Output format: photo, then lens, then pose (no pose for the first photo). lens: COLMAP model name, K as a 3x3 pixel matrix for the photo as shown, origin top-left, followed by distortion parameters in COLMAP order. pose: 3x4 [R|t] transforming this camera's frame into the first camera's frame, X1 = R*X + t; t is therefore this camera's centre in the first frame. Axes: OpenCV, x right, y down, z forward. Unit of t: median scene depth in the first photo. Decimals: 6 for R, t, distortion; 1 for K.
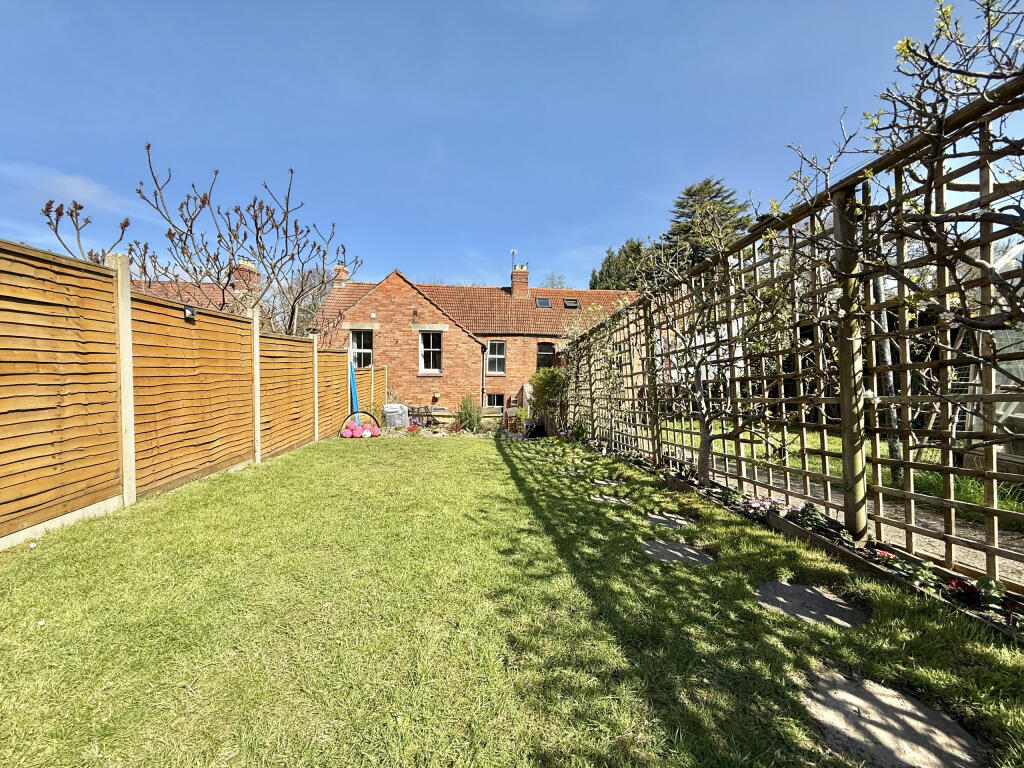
lens RADIAL K [[411.3, 0, 512.0], [0, 411.3, 384.0], [0, 0, 1]] dist [-0.000679, -0.000208]
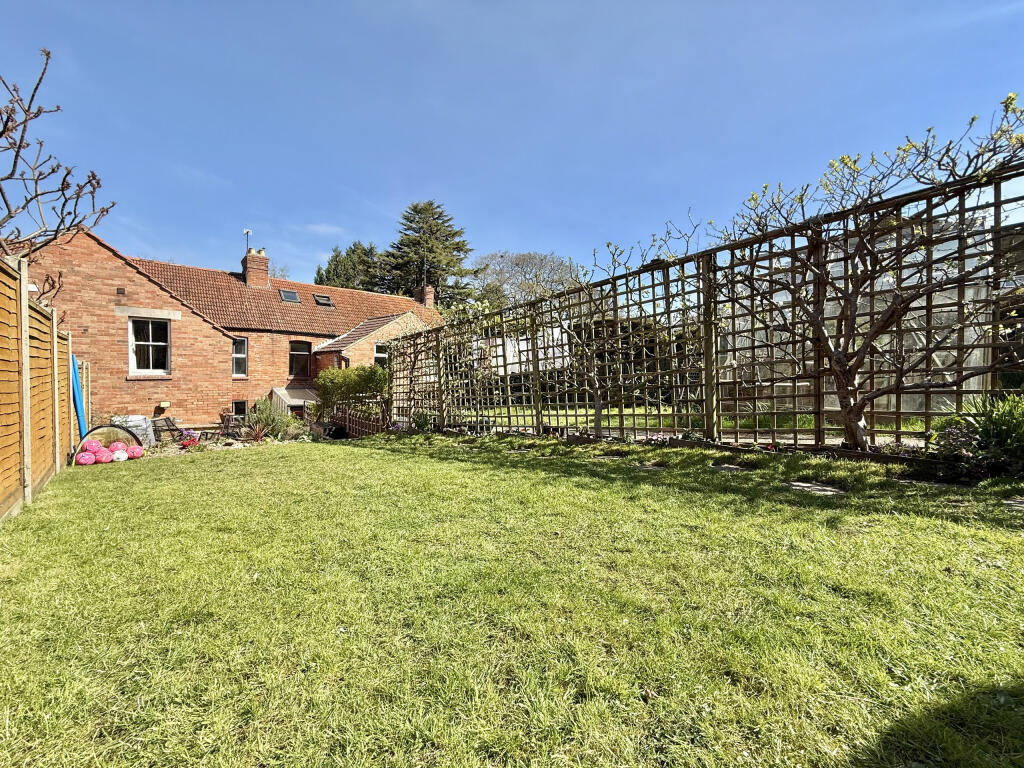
lens RADIAL K [[411.6, 0, 512.0], [0, 411.6, 384.0], [0, 0, 1]] dist [0.001313, -0.000057]
pose [[0.778621, -0.024822, 0.627004, -0.155422], [0.033460, 0.999438, -0.001985, 0.012491], [-0.626602, 0.022525, 0.779014, 0.016568]]
